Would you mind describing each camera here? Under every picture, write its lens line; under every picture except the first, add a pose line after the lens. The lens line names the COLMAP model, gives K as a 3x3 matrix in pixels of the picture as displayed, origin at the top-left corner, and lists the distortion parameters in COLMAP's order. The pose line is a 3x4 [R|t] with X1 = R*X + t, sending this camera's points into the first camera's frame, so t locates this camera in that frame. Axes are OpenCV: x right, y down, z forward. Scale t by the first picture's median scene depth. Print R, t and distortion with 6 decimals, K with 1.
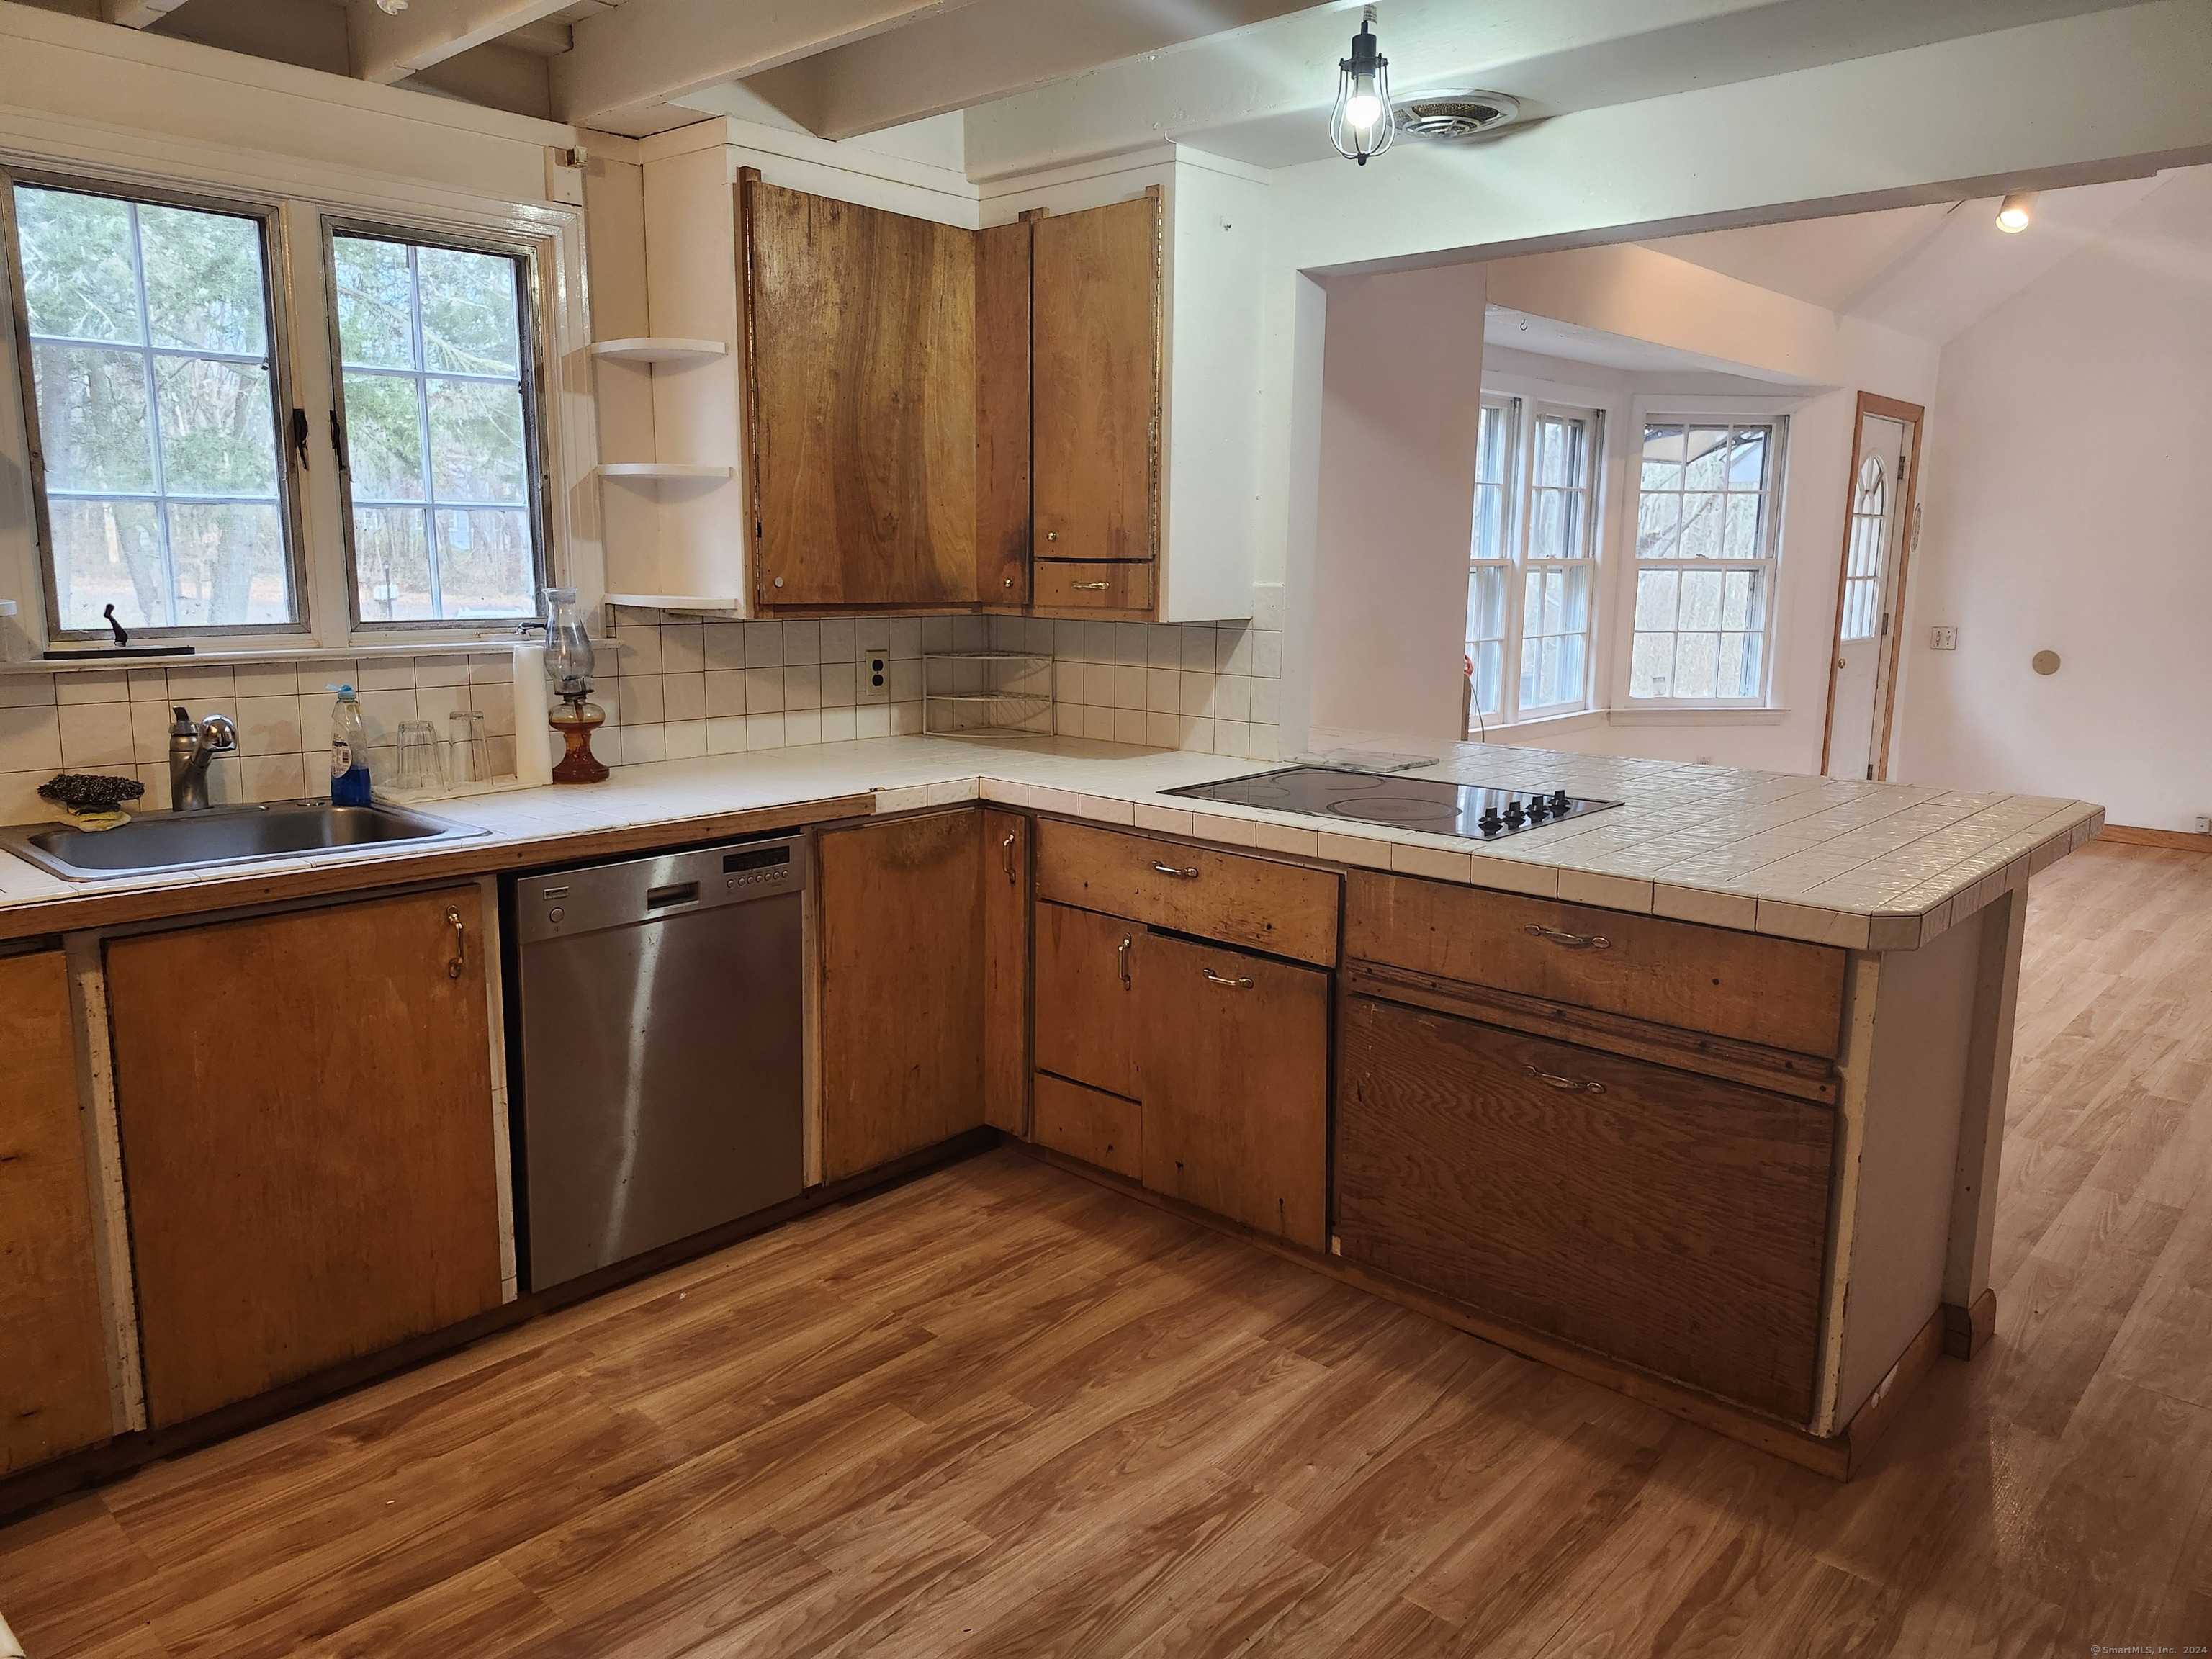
lens RADIAL K [[1543.4, 0, 1106.0], [0, 1543.4, 829.5], [0, 0, 1]] dist [0.044750, -0.033020]
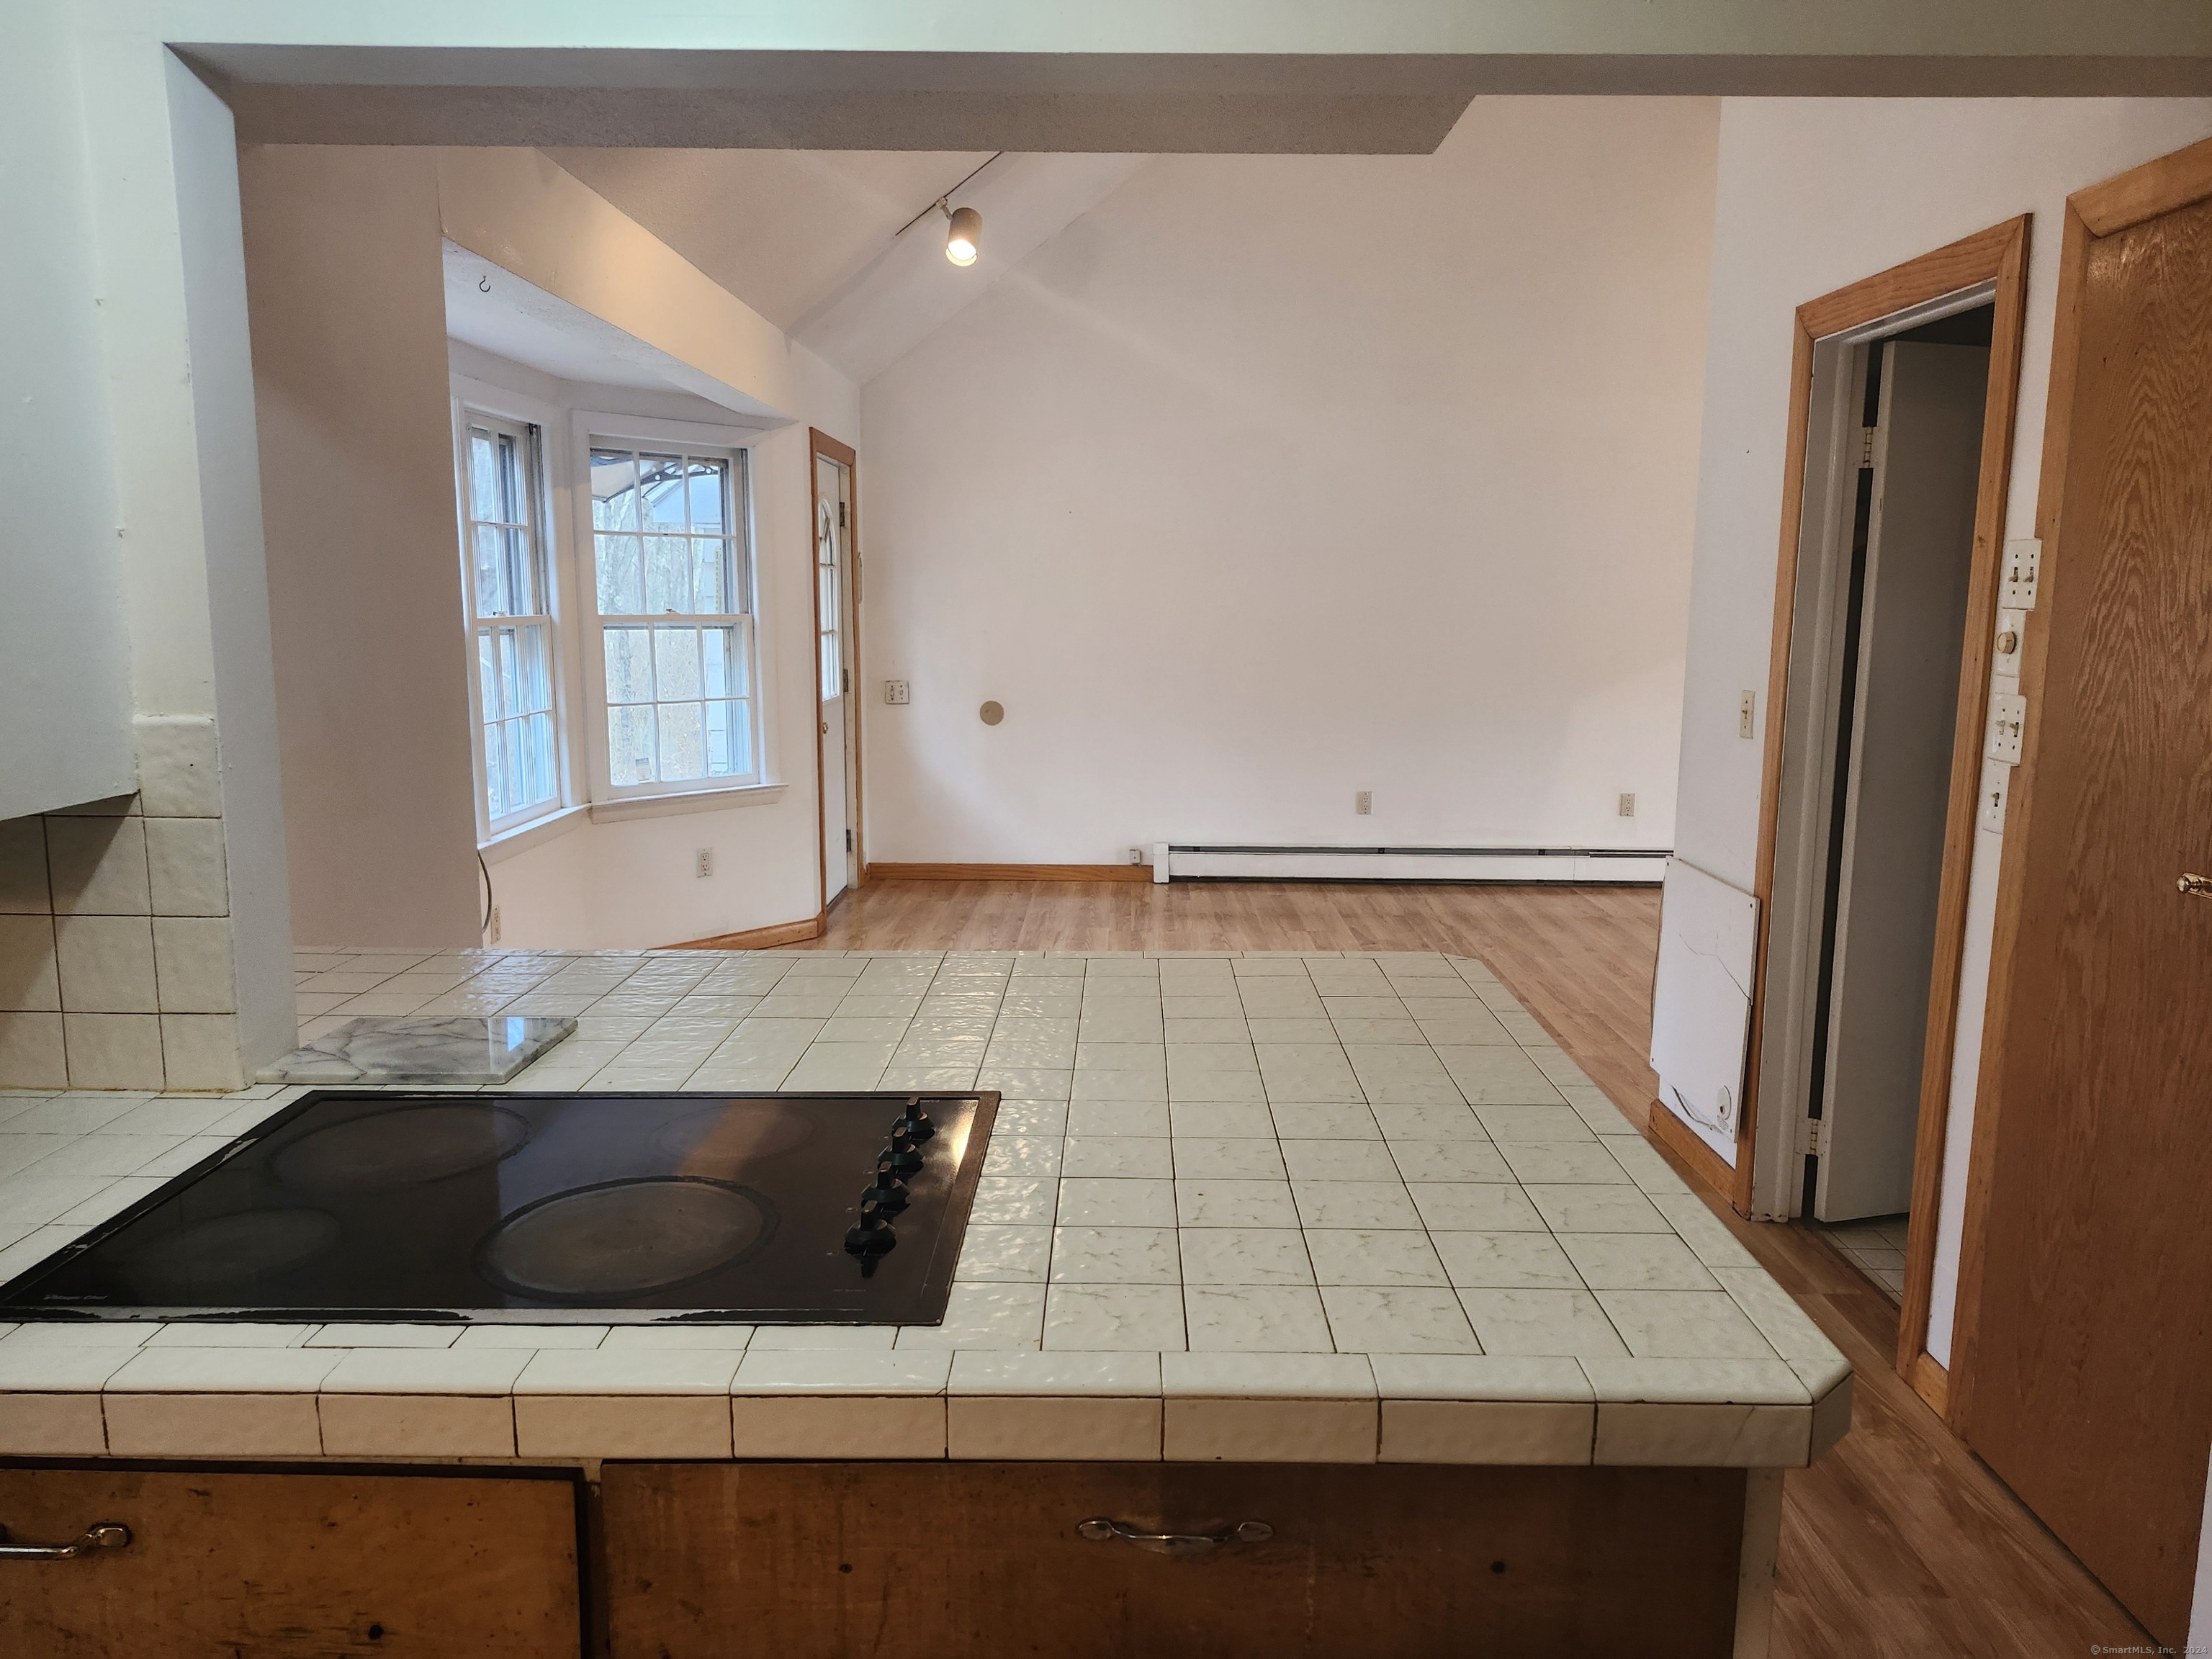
lens RADIAL K [[1543.4, 0, 1106.0], [0, 1543.4, 829.5], [0, 0, 1]] dist [0.044750, -0.033020]
pose [[0.748828, -0.102170, 0.654842, 0.002282], [0.116641, 0.992941, 0.021538, -0.051815], [-0.652420, 0.060253, 0.755459, 0.234114]]
